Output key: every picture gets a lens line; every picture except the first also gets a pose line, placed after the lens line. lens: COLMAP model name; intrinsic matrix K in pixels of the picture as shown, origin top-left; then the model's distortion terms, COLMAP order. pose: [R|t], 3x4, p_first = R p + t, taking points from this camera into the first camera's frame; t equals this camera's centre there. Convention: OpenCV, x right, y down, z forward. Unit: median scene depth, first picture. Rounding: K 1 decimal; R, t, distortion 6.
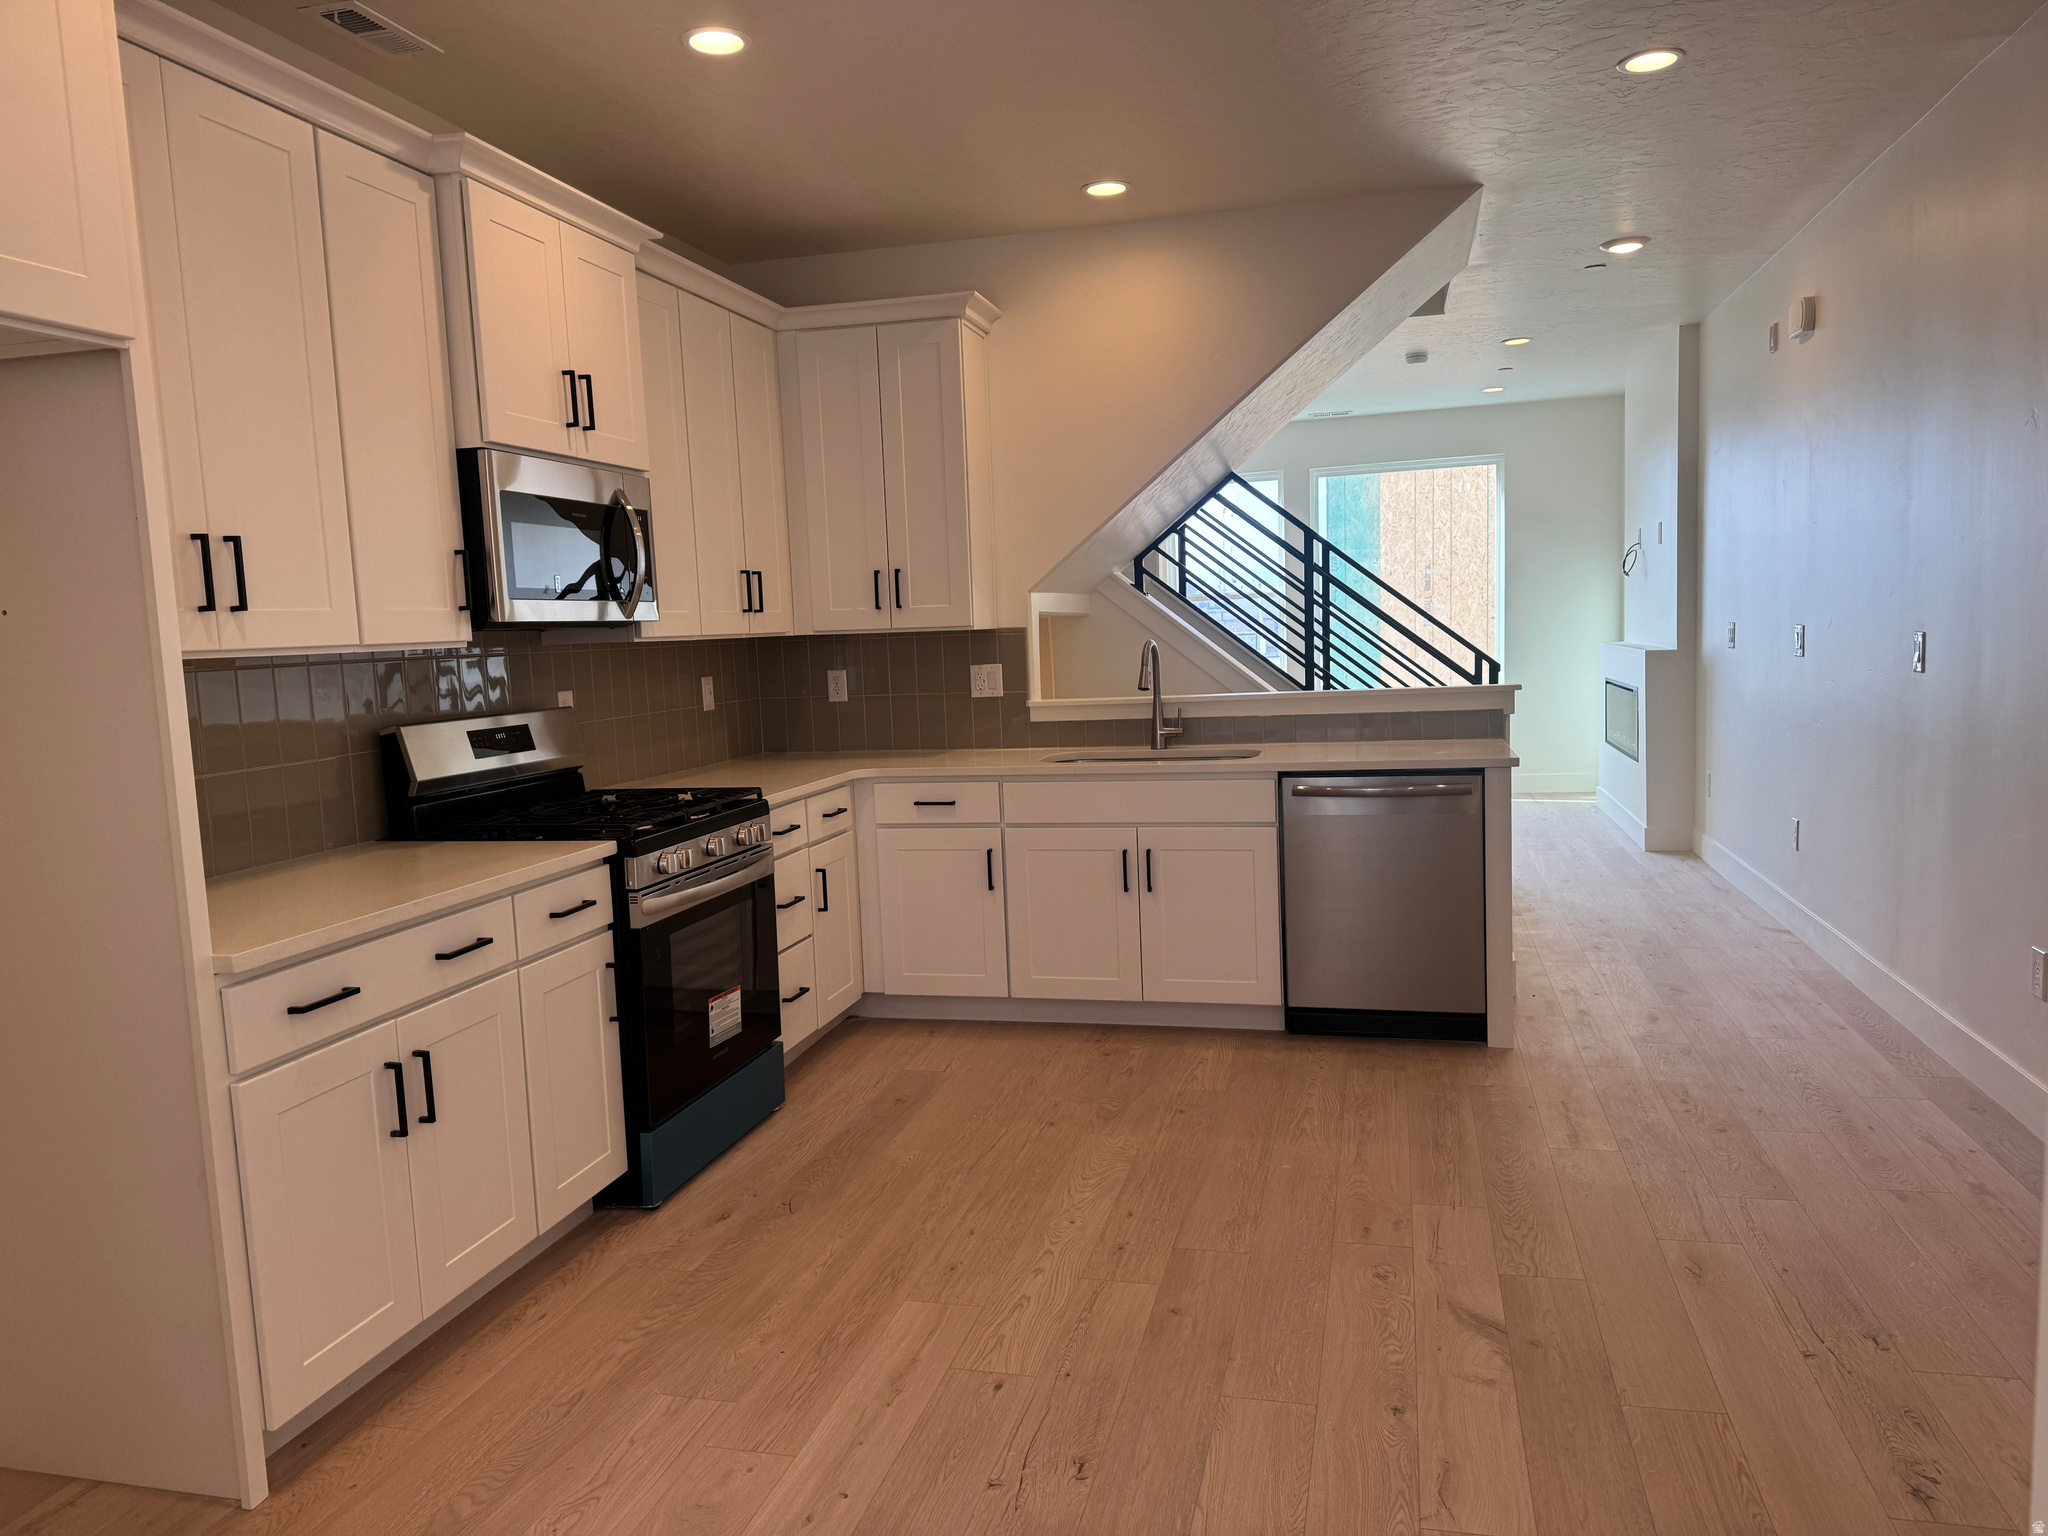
lens RADIAL K [[1424.3, 0, 1028.6], [0, 1424.3, 768.3], [0, 0, 1]] dist [0.103804, -0.148848]
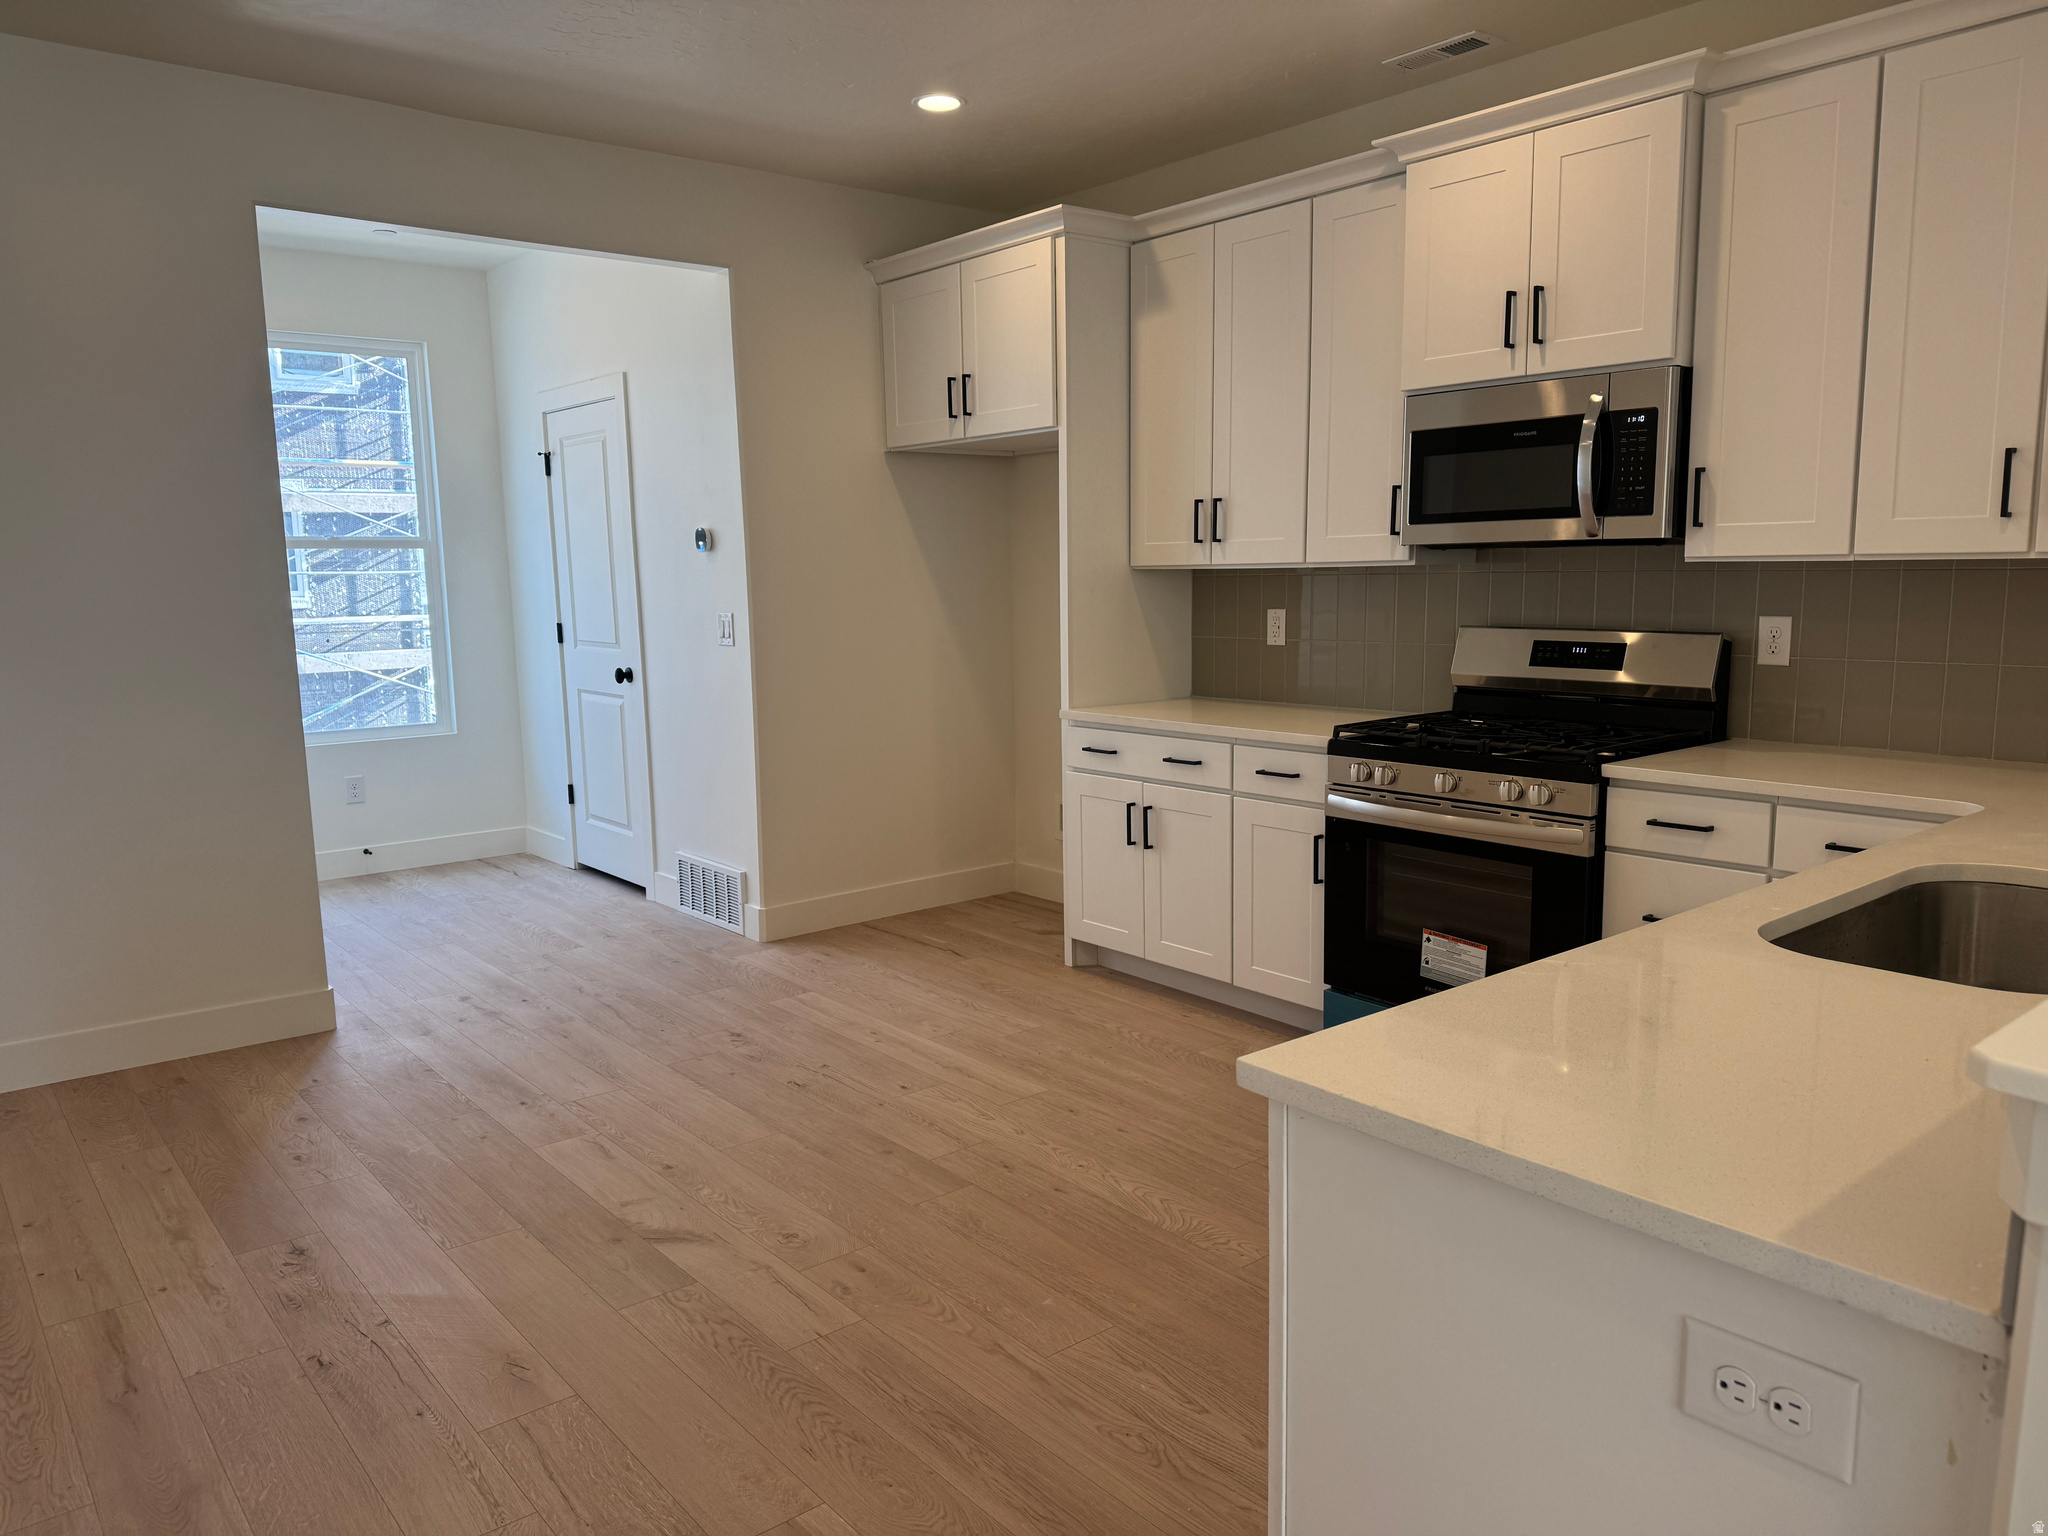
lens RADIAL K [[1429.7, 0, 1022.4], [0, 1429.7, 762.1], [0, 0, 1]] dist [0.194760, -0.304923]
pose [[-0.590291, 0.159714, -0.791232, 0.673464], [-0.042855, 0.972646, 0.228304, -0.158994], [0.806052, 0.168674, -0.567299, 1.232131]]
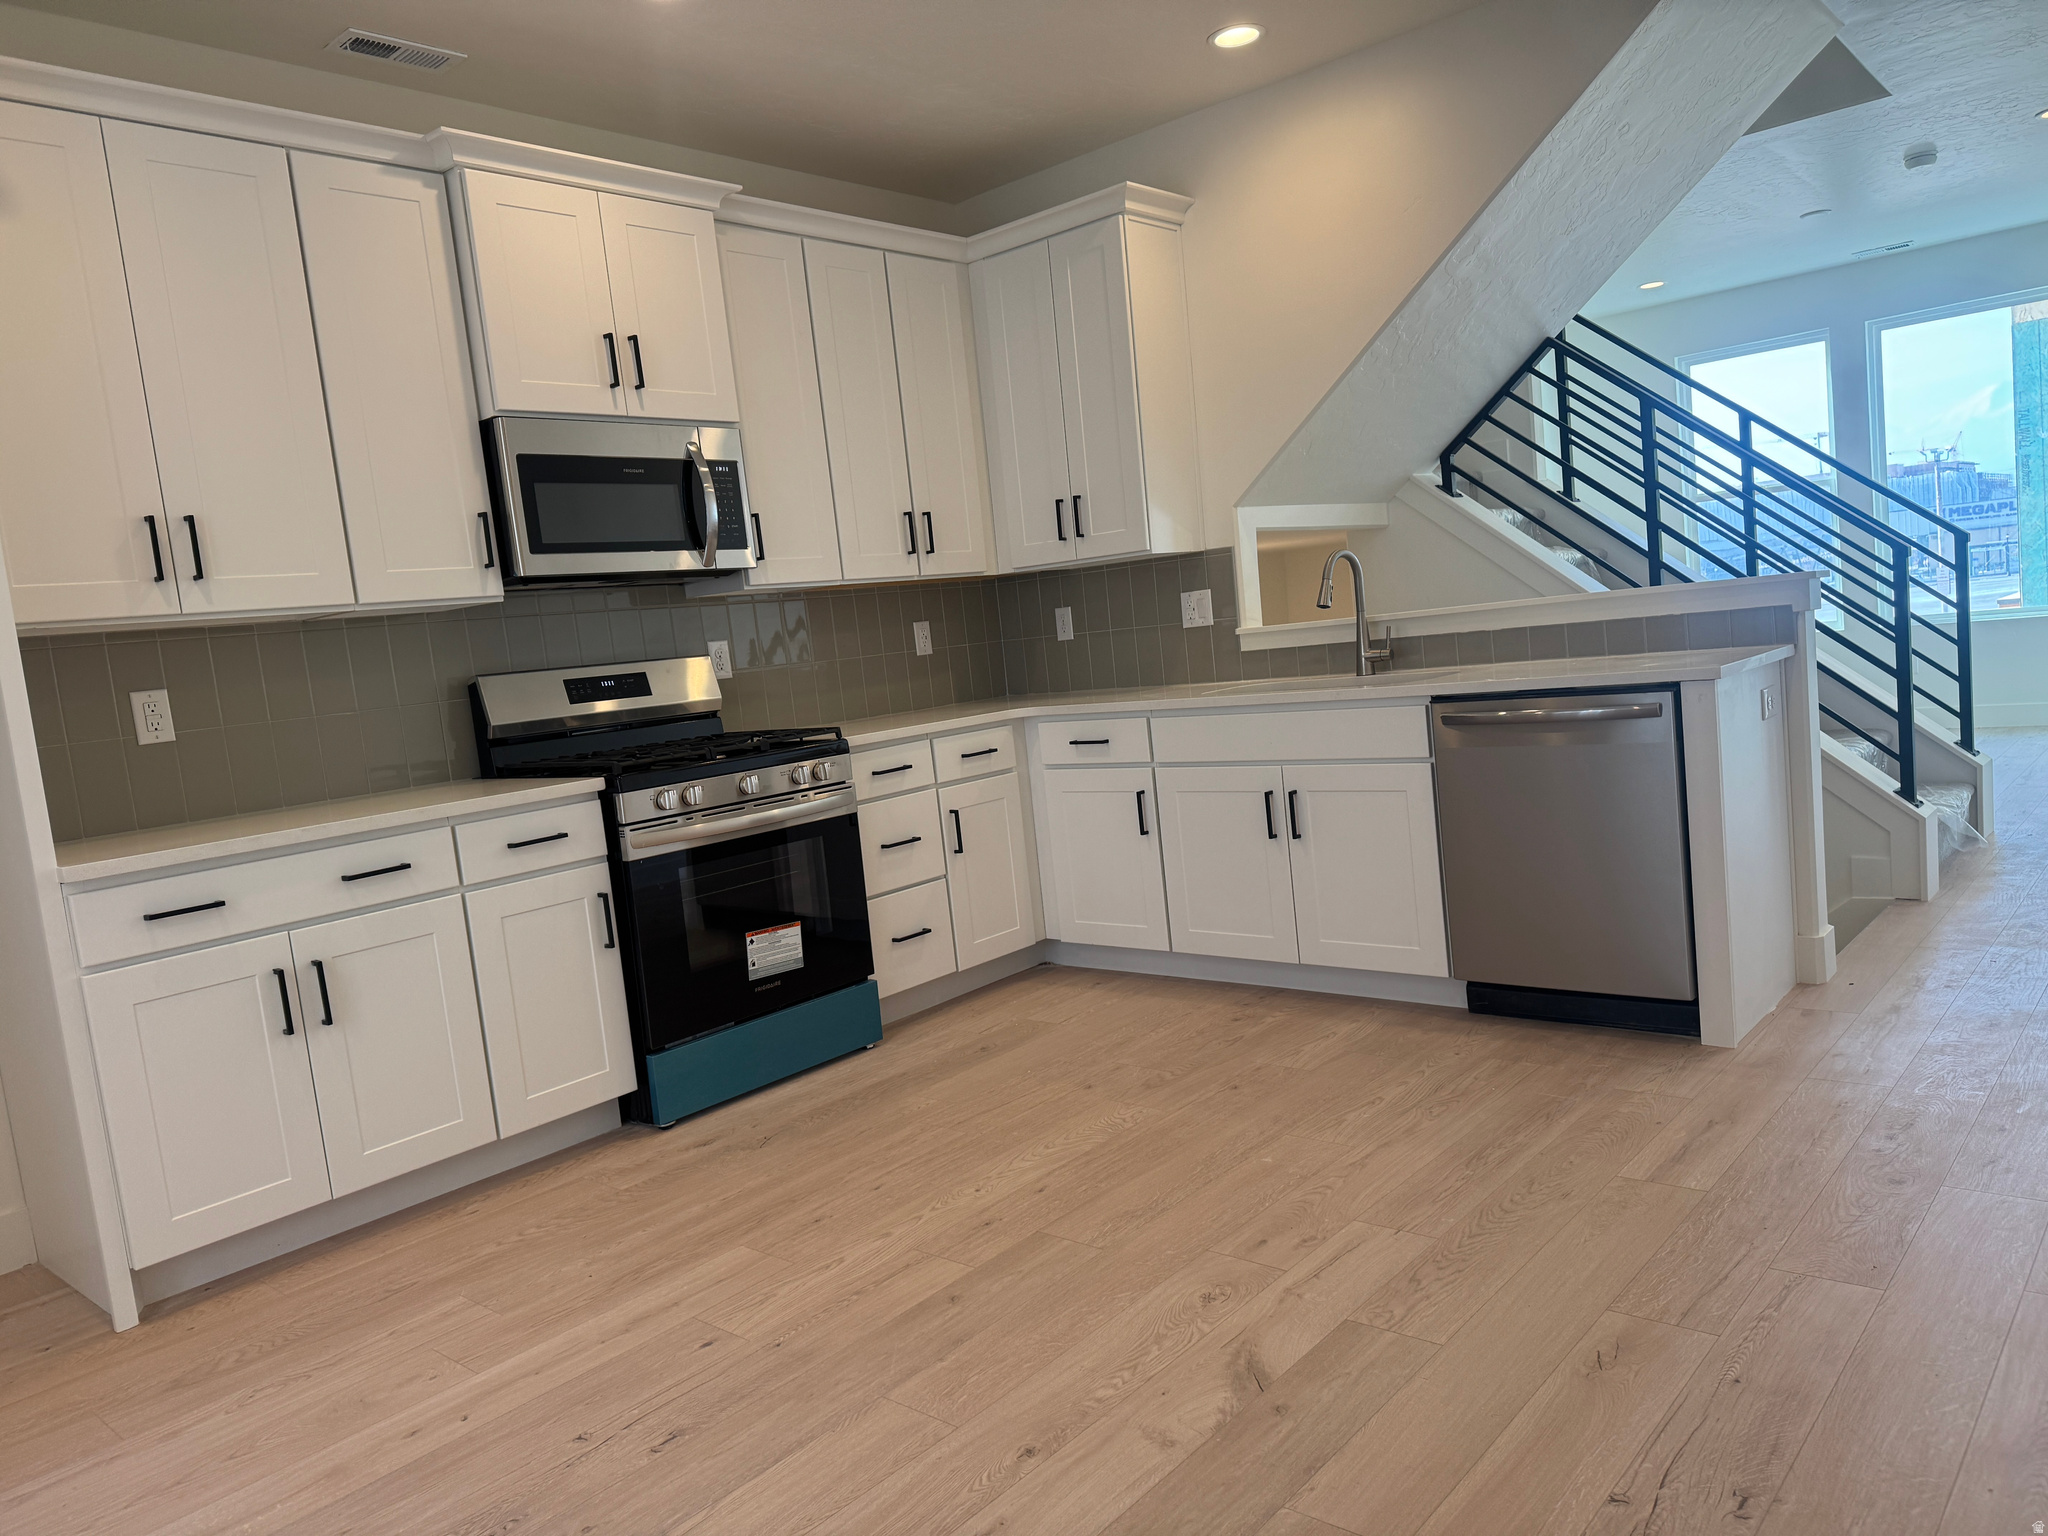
lens RADIAL K [[1424.3, 0, 1028.6], [0, 1424.3, 768.3], [0, 0, 1]] dist [0.103804, -0.148848]
pose [[0.889138, -0.008281, -0.457563, 0.394729], [0.022802, 0.999396, 0.026222, 0.019461], [0.457070, -0.033748, 0.888790, 0.173122]]
